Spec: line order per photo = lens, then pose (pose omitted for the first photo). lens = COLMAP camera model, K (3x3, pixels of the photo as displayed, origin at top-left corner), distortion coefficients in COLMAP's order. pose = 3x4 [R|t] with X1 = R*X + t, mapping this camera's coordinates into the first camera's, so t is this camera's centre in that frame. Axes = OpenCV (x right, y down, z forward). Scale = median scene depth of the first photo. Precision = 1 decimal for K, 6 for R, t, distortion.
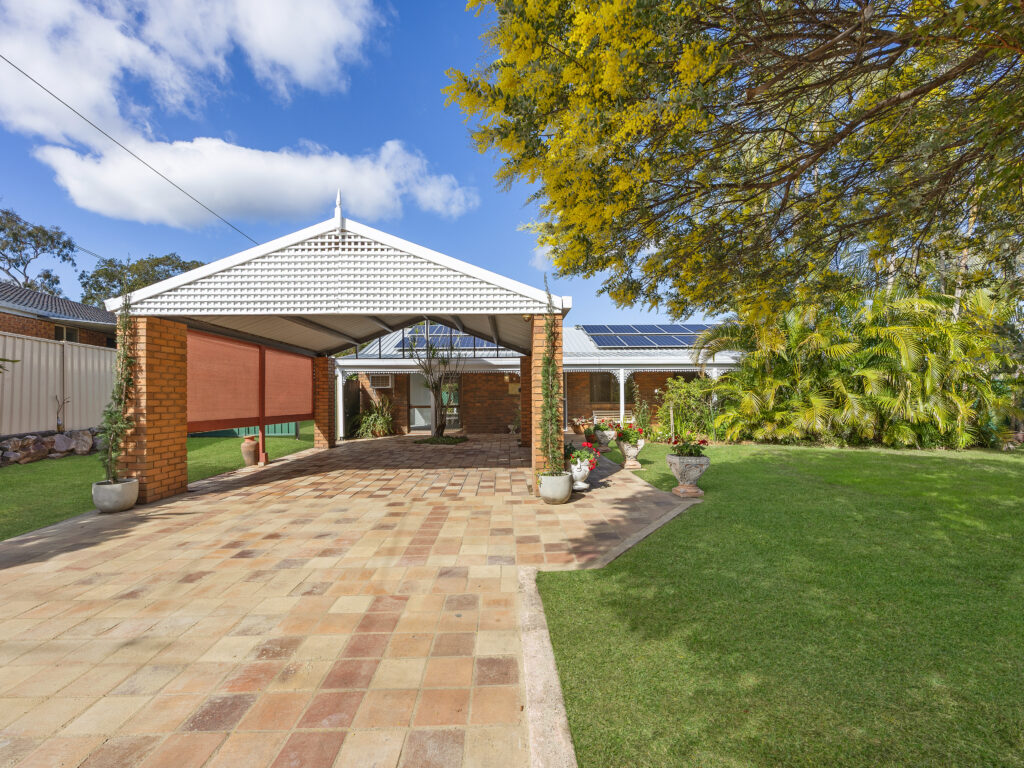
lens RADIAL K [[440.2, 0, 514.0], [0, 440.2, 388.4], [0, 0, 1]] dist [-0.001968, 0.001077]
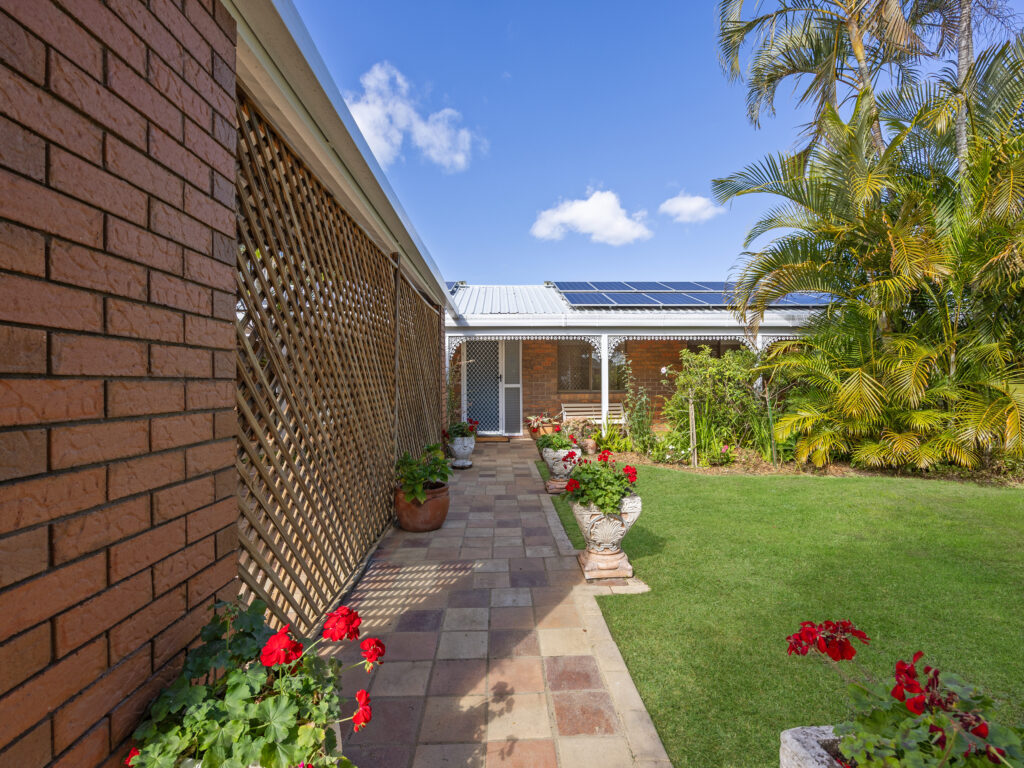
lens RADIAL K [[440.2, 0, 510.1], [0, 440.2, 384.9], [0, 0, 1]] dist [-0.001968, 0.001077]
pose [[0.999991, 0.004020, -0.001443, 0.130674], [-0.003996, 0.999855, 0.016560, 0.015778], [0.001509, -0.016554, 0.999862, 0.443296]]
